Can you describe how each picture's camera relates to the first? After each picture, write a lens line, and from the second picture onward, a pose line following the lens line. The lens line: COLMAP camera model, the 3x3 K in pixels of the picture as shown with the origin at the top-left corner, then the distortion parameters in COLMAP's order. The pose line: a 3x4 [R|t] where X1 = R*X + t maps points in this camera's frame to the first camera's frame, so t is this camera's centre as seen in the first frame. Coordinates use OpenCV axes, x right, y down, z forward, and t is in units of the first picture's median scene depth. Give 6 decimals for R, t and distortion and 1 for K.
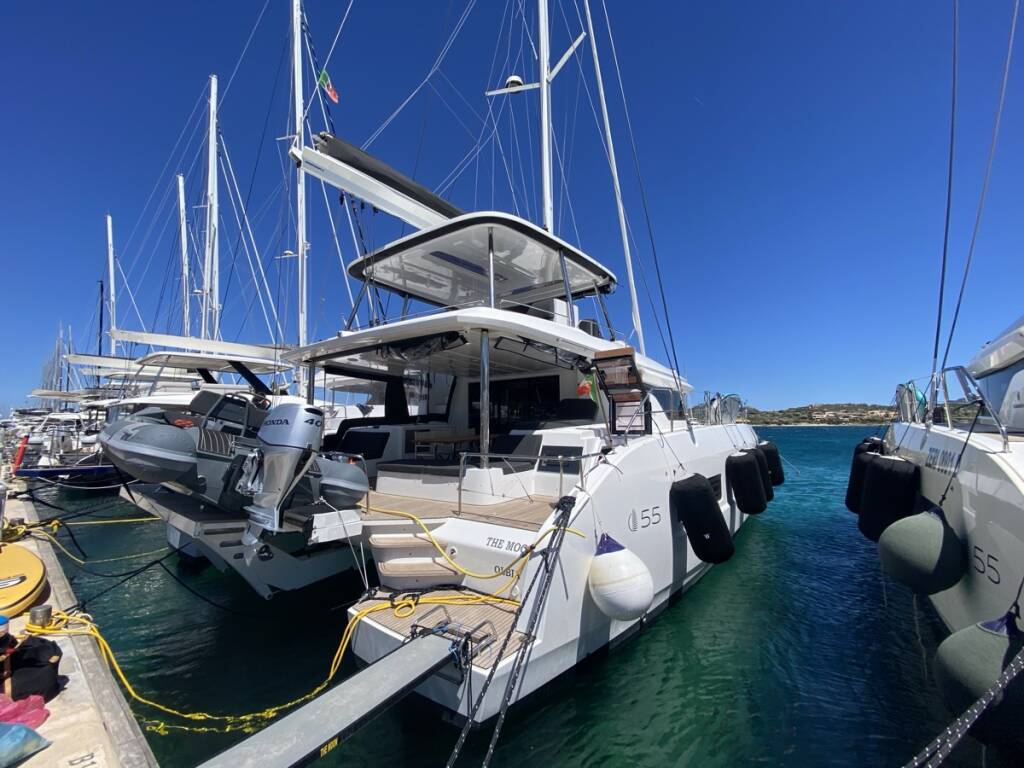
lens RADIAL K [[434.0, 0, 512.0], [0, 434.0, 384.0], [0, 0, 1]] dist [0.019124, -0.022101]
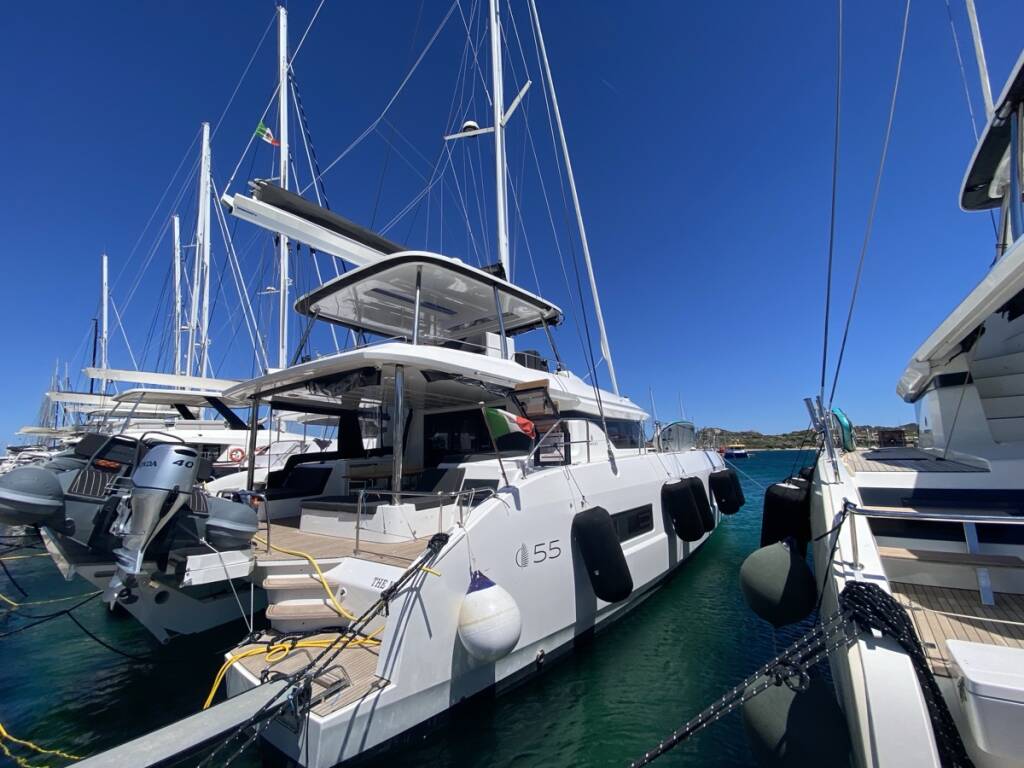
lens RADIAL K [[434.0, 0, 512.0], [0, 434.0, 384.0], [0, 0, 1]] dist [0.019124, -0.022101]
pose [[0.999829, -0.018340, 0.002159, 0.186832], [0.018442, 0.997675, -0.065613, -0.009331], [-0.000951, 0.065642, 0.997843, -0.010931]]
